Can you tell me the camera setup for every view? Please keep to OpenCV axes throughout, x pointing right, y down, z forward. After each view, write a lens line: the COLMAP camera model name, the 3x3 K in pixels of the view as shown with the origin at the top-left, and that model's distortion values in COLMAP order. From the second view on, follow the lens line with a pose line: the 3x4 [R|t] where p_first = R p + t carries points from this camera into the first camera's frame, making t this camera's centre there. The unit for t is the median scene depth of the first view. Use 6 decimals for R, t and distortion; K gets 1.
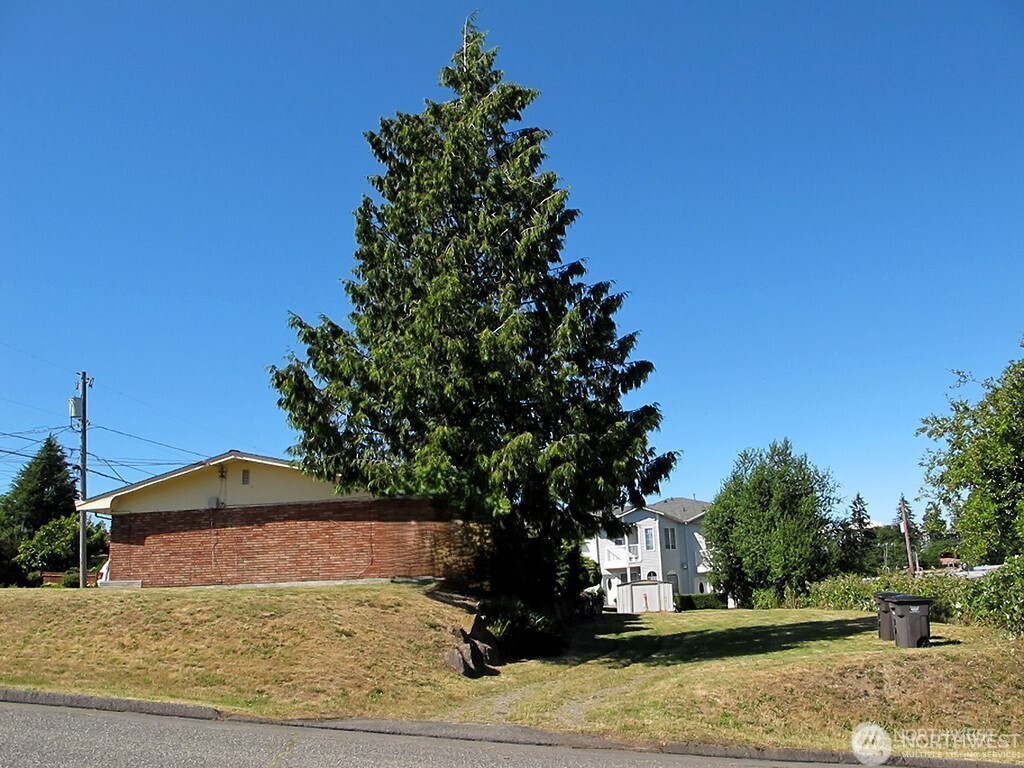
lens RADIAL K [[898.1, 0, 512.0], [0, 898.1, 384.0], [0, 0, 1]] dist [-0.143614, 0.132898]
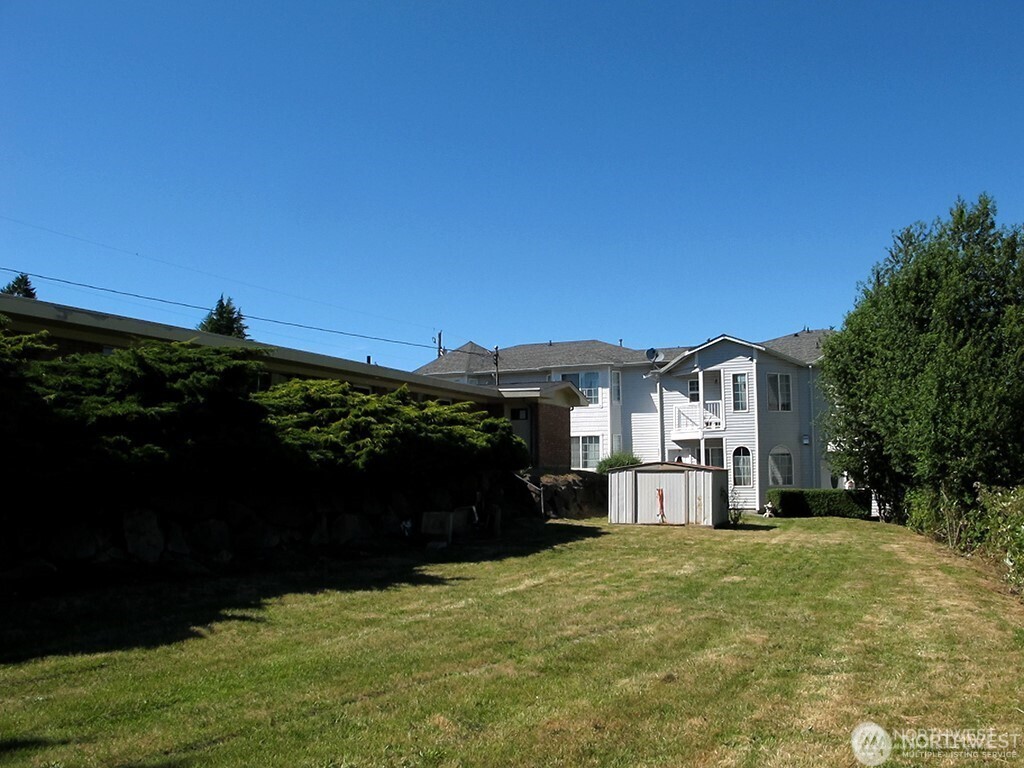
lens RADIAL K [[898.1, 0, 512.0], [0, 898.1, 384.0], [0, 0, 1]] dist [-0.143614, 0.132898]
pose [[0.955672, 0.013050, -0.294145, 0.184473], [0.029277, 0.989854, 0.139036, 0.084325], [0.292975, -0.141485, 0.945594, 0.411090]]
